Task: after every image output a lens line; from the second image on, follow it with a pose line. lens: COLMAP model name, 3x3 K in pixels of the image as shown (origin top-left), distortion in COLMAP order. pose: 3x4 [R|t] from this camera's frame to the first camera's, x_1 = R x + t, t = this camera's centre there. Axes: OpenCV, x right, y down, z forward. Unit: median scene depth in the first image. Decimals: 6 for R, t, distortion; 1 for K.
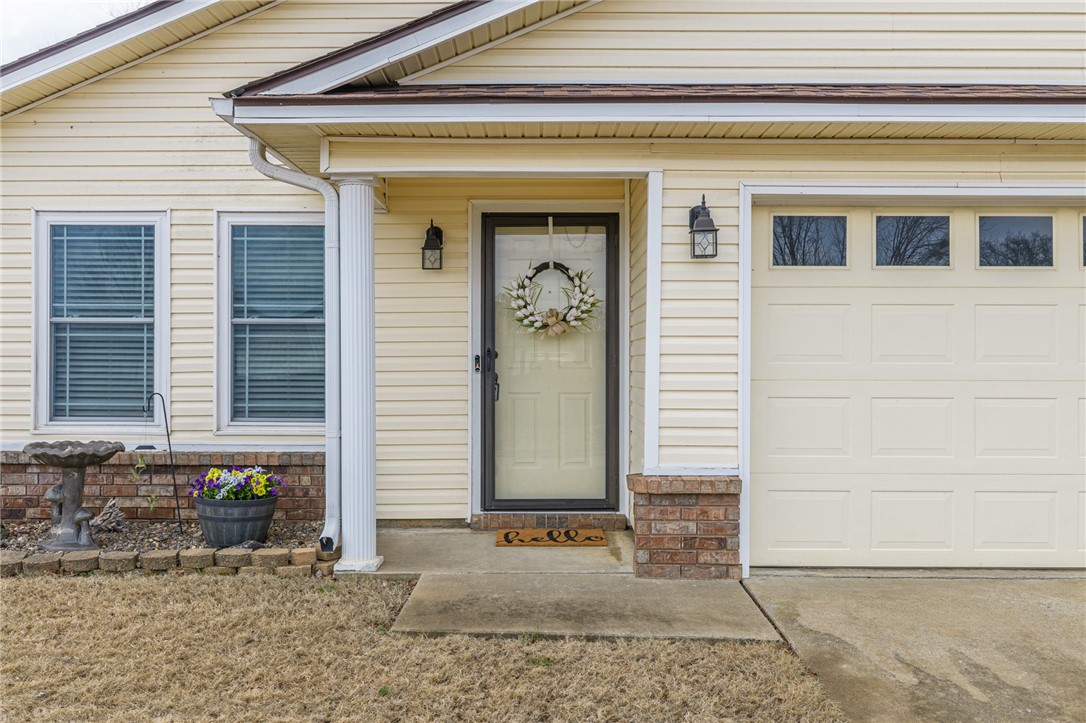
lens RADIAL K [[897.9, 0, 537.7], [0, 897.9, 368.8], [0, 0, 1]] dist [0.022720, -0.039781]
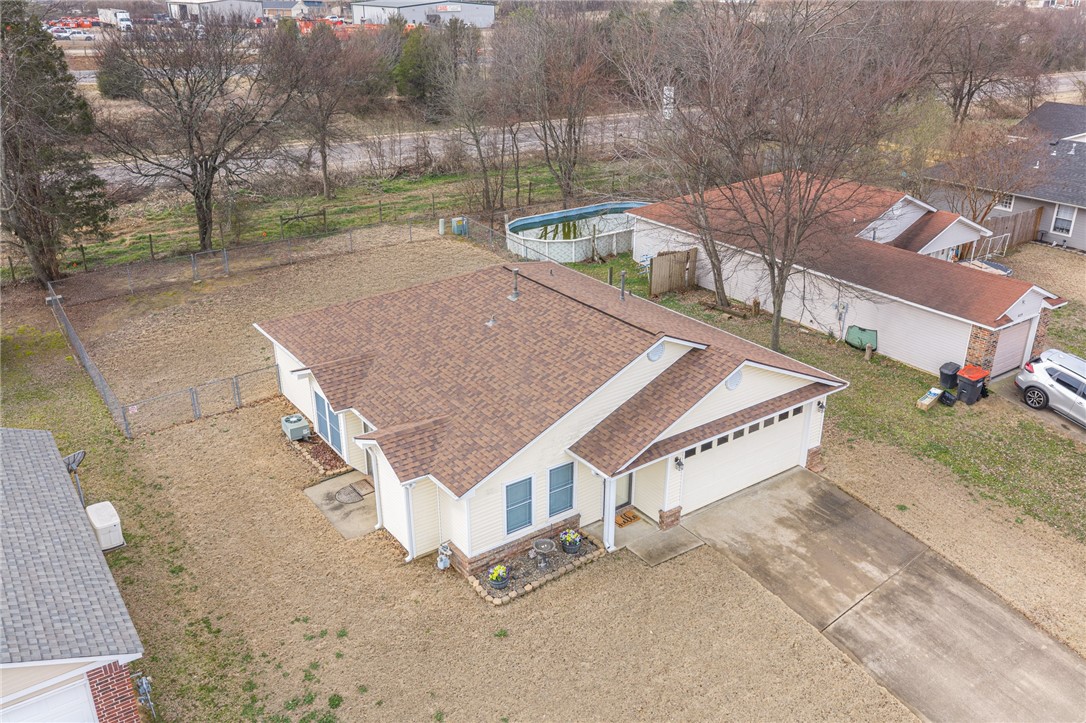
lens RADIAL K [[897.9, 0, 552.6], [0, 897.9, 355.1], [0, 0, 1]] dist [0.022720, -0.039781]
pose [[0.803603, -0.232134, 0.548029, -2.399607], [-0.011429, 0.914612, 0.404170, -2.213647], [-0.595056, -0.331056, 0.732332, -1.577209]]
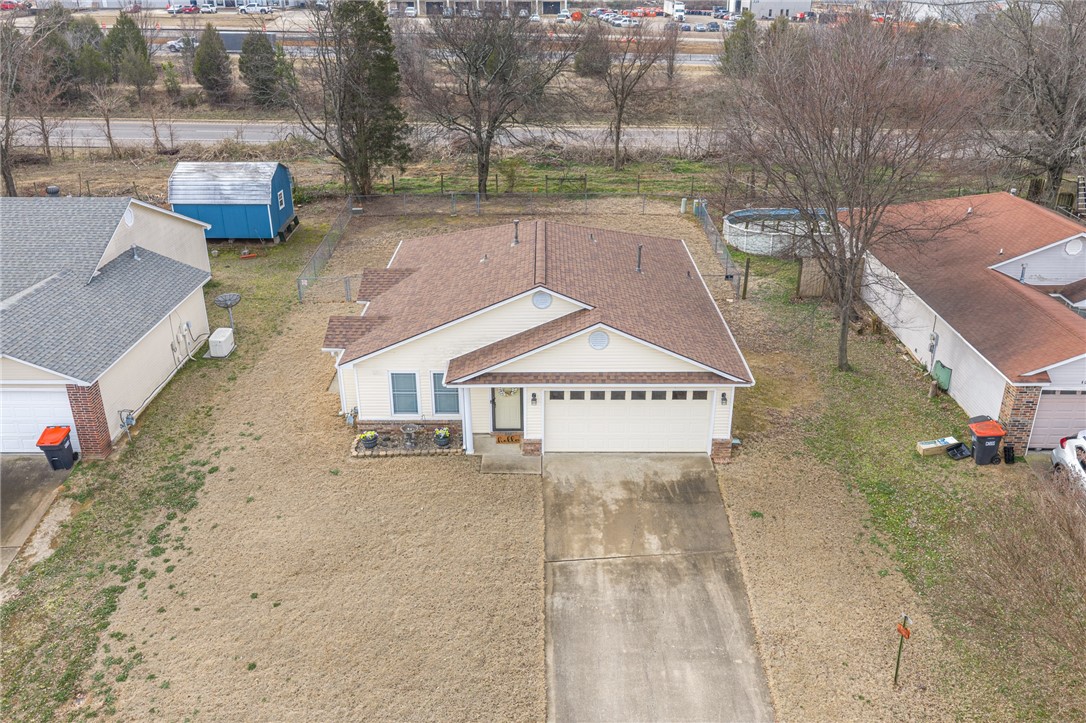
lens RADIAL K [[897.9, 0, 549.1], [0, 897.9, 360.2], [0, 0, 1]] dist [0.022720, -0.039781]
pose [[0.999917, -0.005388, 0.011682, 0.186025], [0.000039, 0.909311, 0.416116, -2.253540], [-0.012865, -0.416082, 0.909236, -3.252895]]
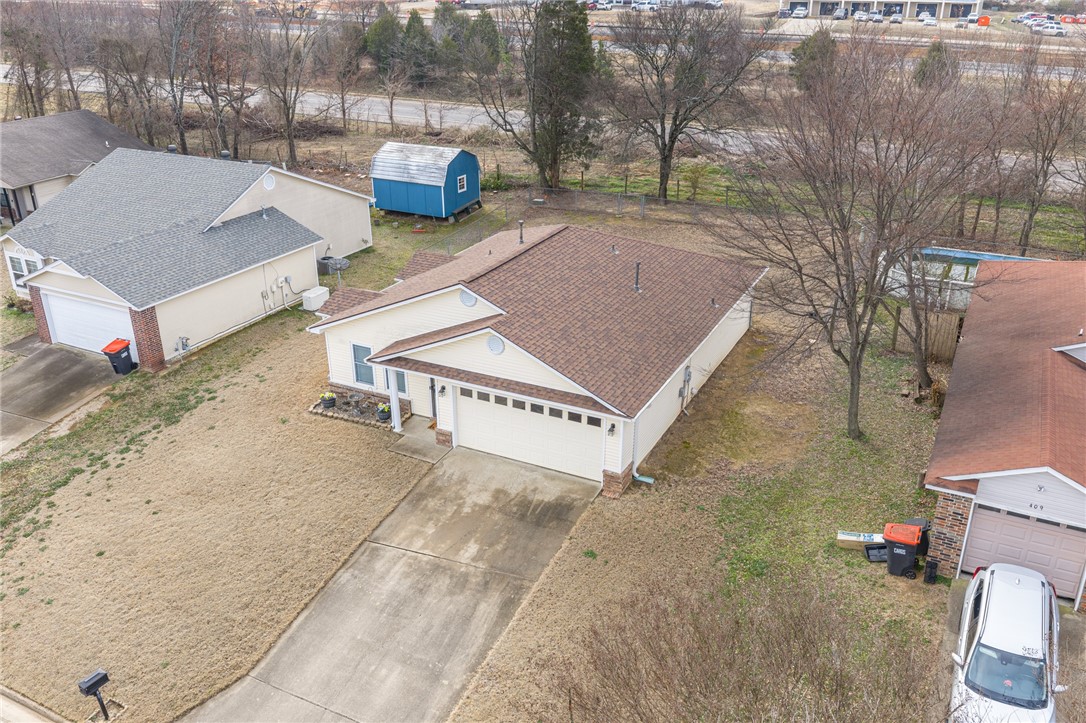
lens RADIAL K [[897.9, 0, 549.6], [0, 897.9, 362.4], [0, 0, 1]] dist [0.022720, -0.039781]
pose [[0.898820, 0.175894, -0.401476, 2.576239], [0.008772, 0.908548, 0.417689, -2.278708], [0.438229, -0.378949, 0.815078, -2.715151]]
